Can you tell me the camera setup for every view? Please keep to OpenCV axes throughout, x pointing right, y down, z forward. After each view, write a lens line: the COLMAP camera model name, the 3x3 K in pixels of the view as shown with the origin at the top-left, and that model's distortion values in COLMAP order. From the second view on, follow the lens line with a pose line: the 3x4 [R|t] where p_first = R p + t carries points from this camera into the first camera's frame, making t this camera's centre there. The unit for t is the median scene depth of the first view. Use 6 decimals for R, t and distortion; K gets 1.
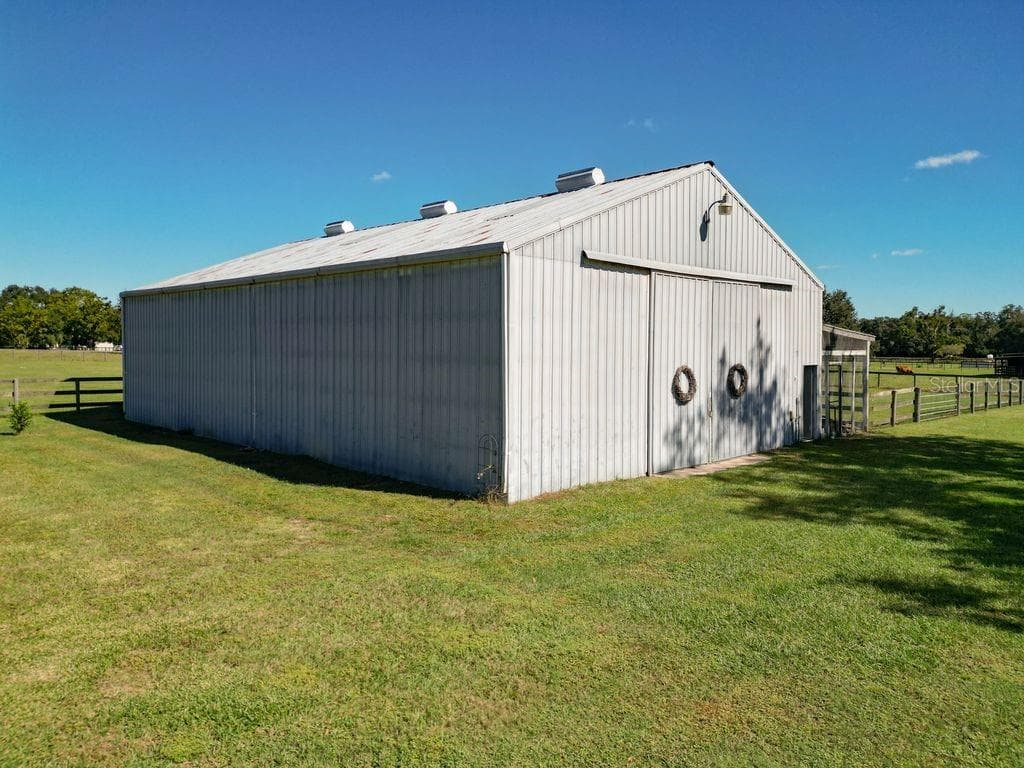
lens RADIAL K [[741.5, 0, 512.0], [0, 741.5, 384.0], [0, 0, 1]] dist [0.007834, -0.002768]
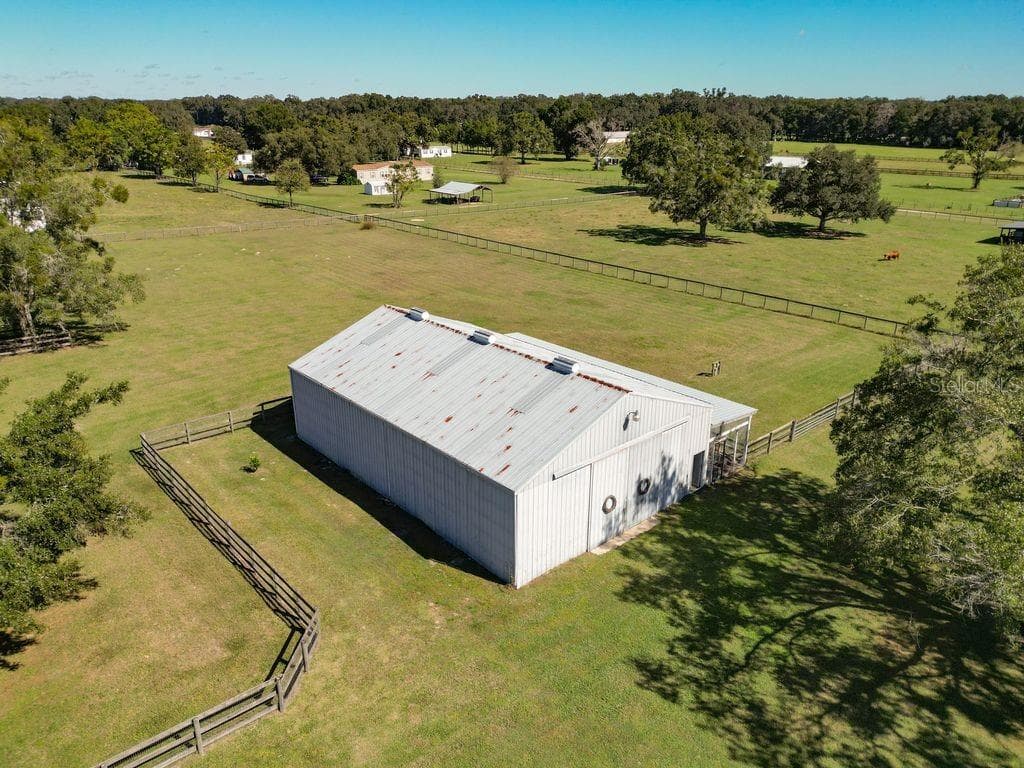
lens RADIAL K [[741.5, 0, 512.0], [0, 741.5, 384.0], [0, 0, 1]] dist [0.007834, -0.002768]
pose [[0.997996, 0.020528, -0.059856, 0.079655], [-0.001923, 0.955322, 0.295560, -0.853856], [0.063249, -0.294852, 0.953447, -0.779567]]
